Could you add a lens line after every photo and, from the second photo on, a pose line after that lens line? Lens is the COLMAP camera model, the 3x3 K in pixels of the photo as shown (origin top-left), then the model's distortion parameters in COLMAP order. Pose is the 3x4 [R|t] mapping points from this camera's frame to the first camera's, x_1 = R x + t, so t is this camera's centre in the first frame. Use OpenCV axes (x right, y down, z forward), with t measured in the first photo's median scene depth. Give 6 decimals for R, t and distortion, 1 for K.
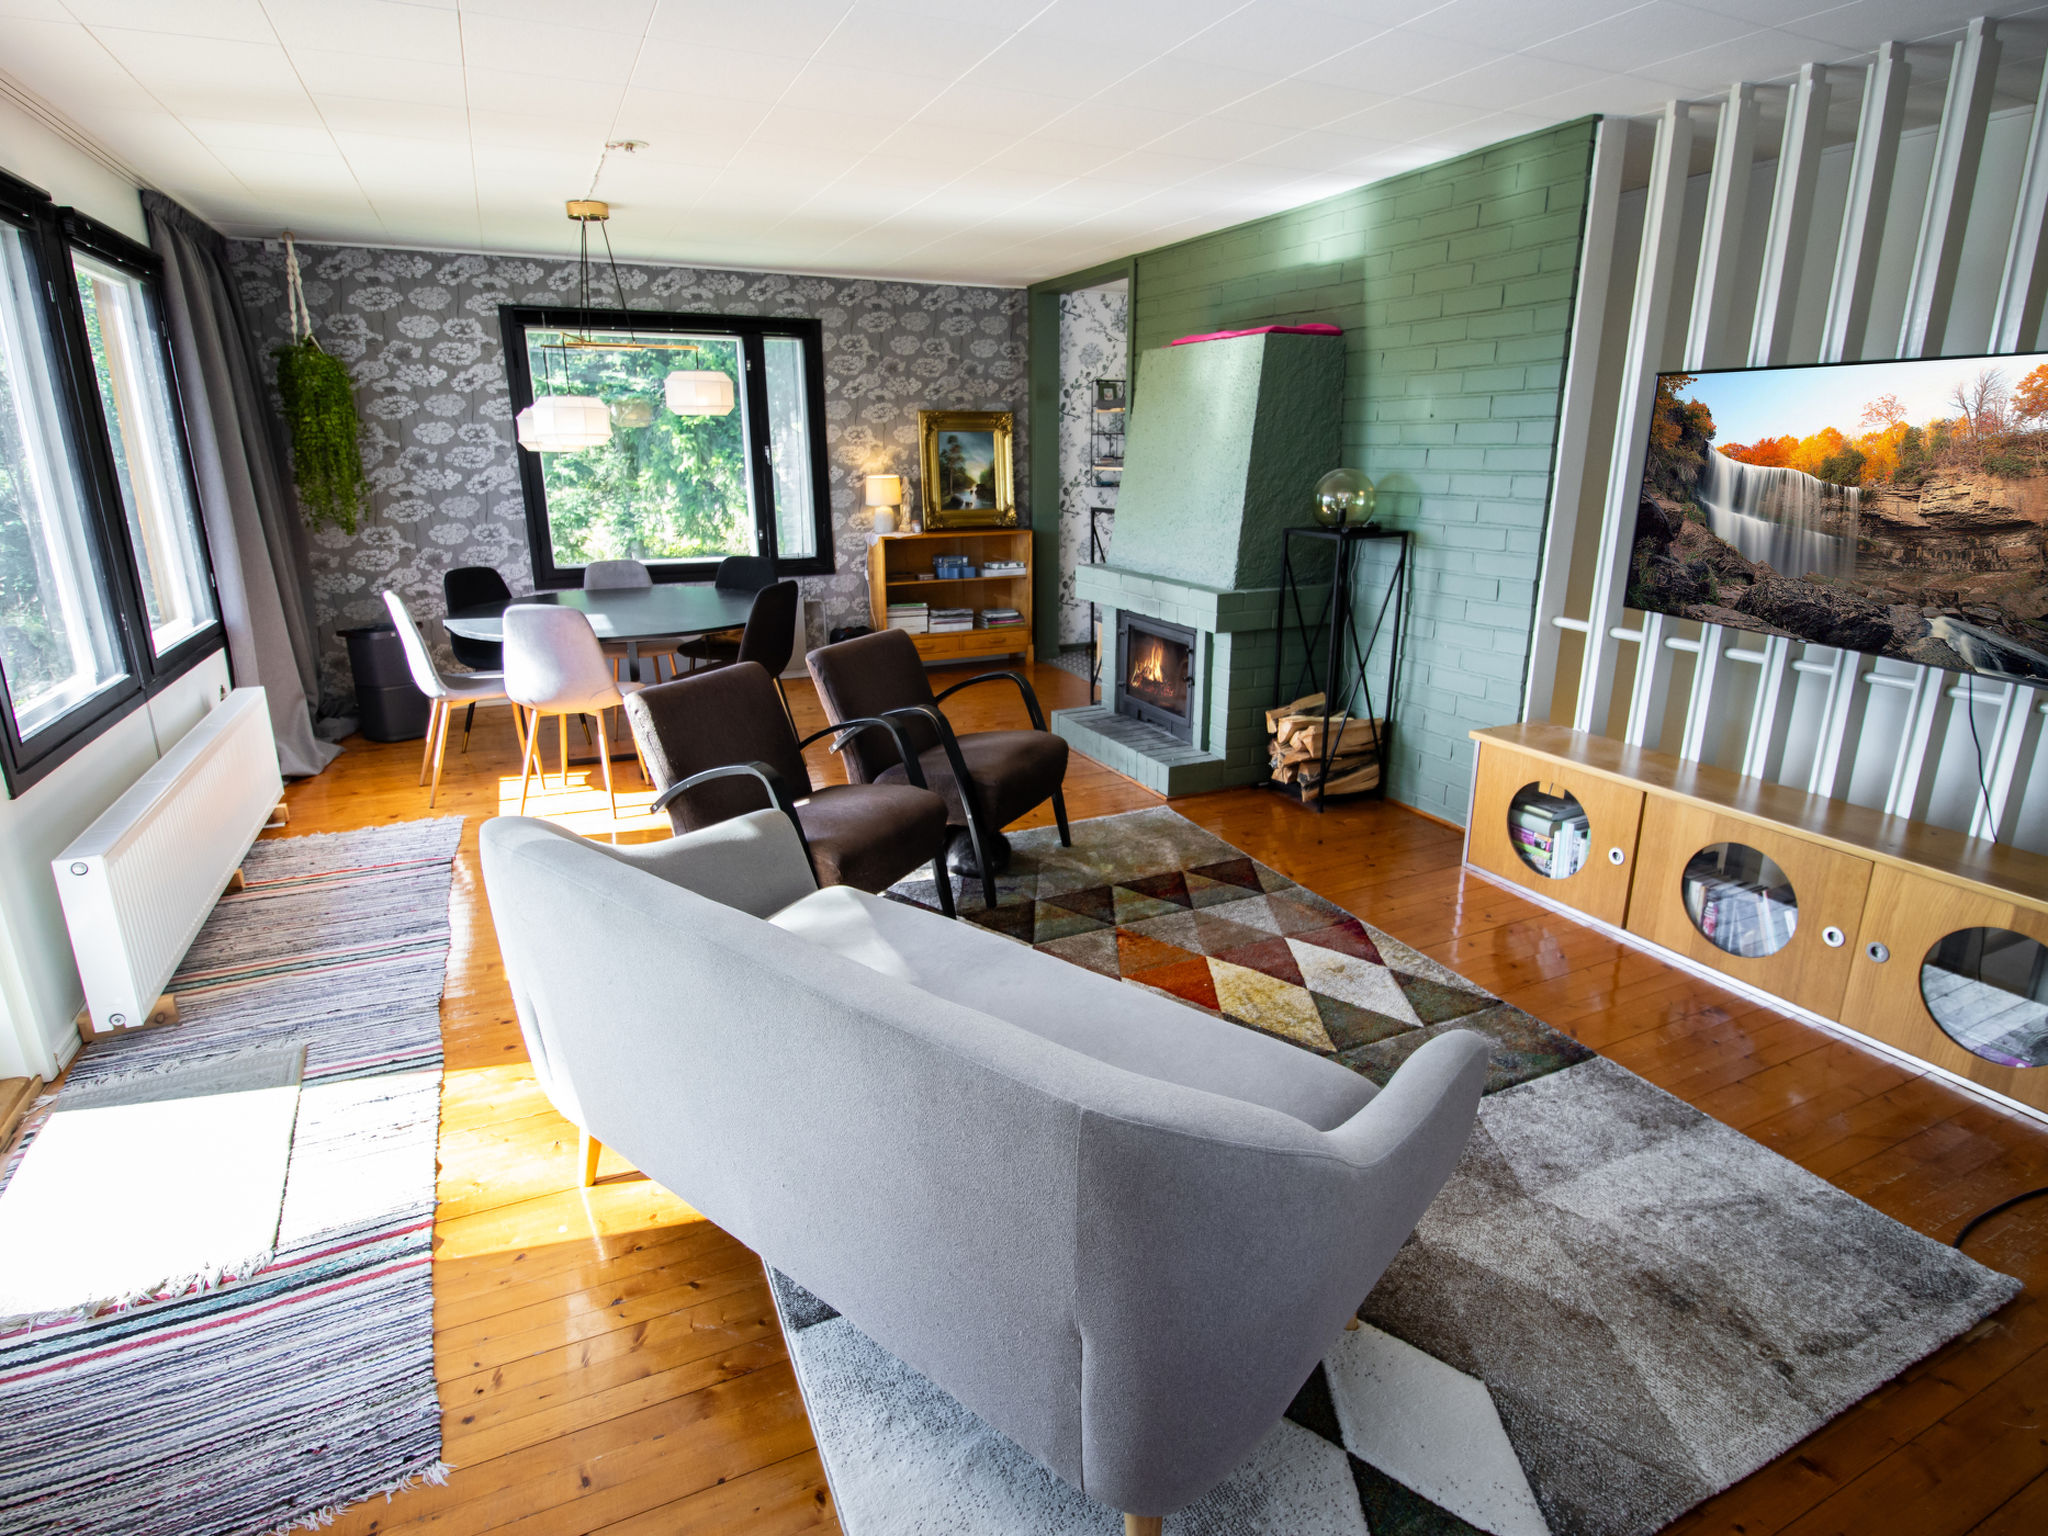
lens RADIAL K [[1078.5, 0, 1027.0], [0, 1078.5, 762.0], [0, 0, 1]] dist [-0.011837, 0.002426]
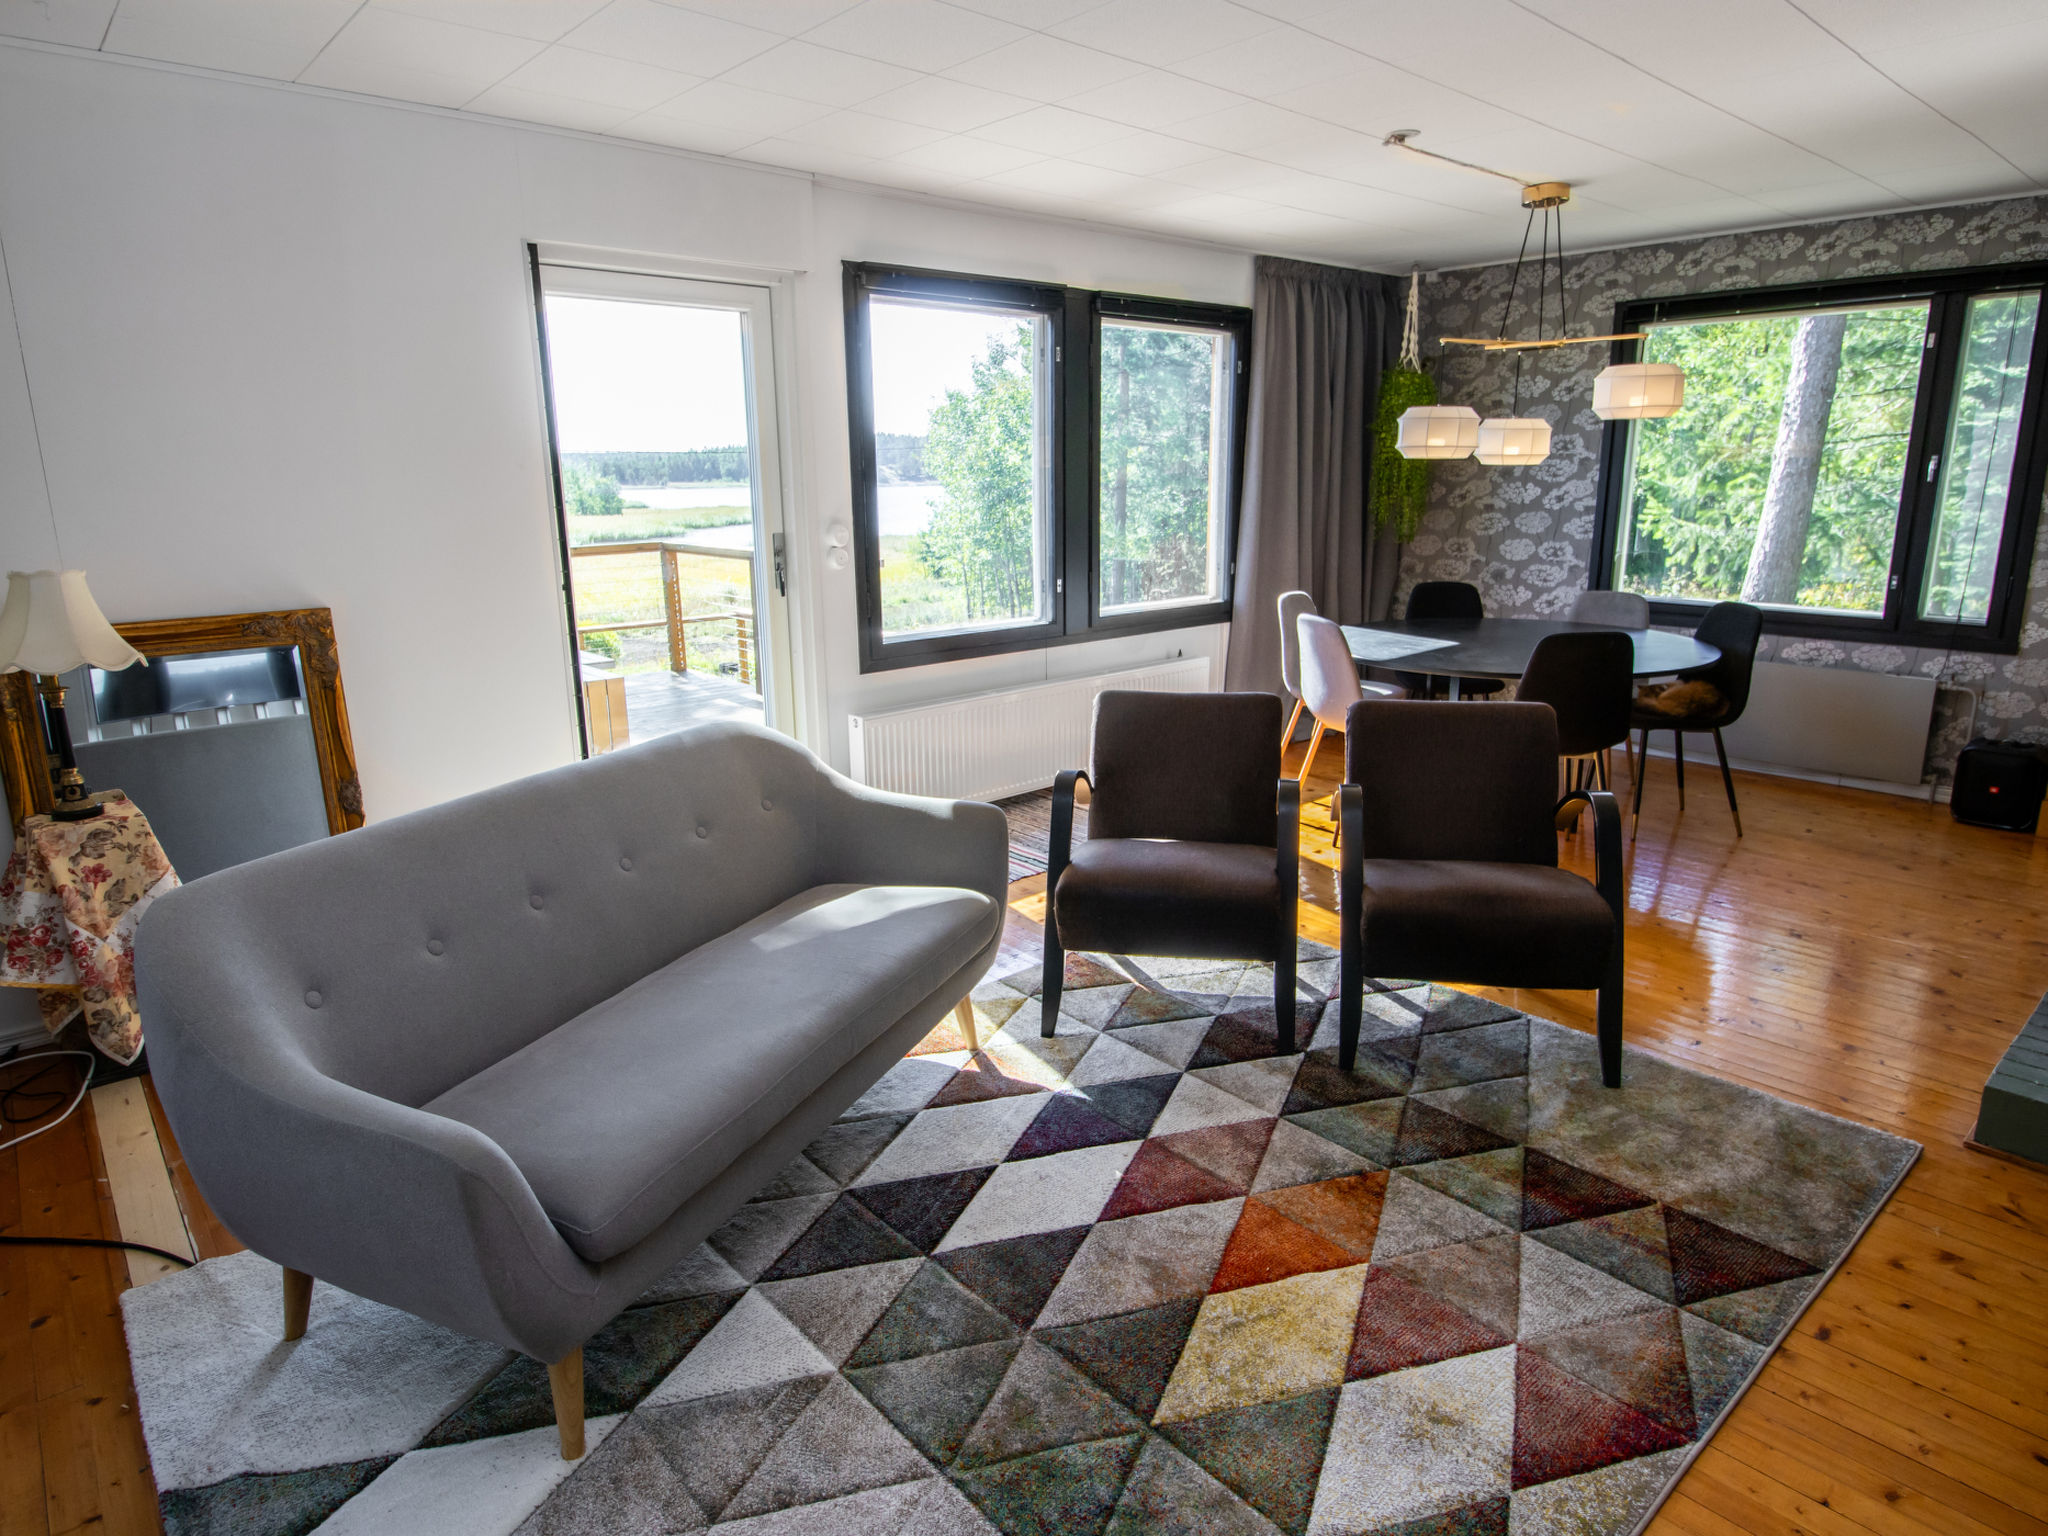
lens RADIAL K [[1179.5, 0, 1037.8], [0, 1179.5, 764.8], [0, 0, 1]] dist [-0.006449, -0.001155]
pose [[0.290121, 0.233830, -0.927983, 0.423030], [-0.260894, 0.952285, 0.158388, -0.096881], [0.920741, 0.196153, 0.337283, 0.332884]]
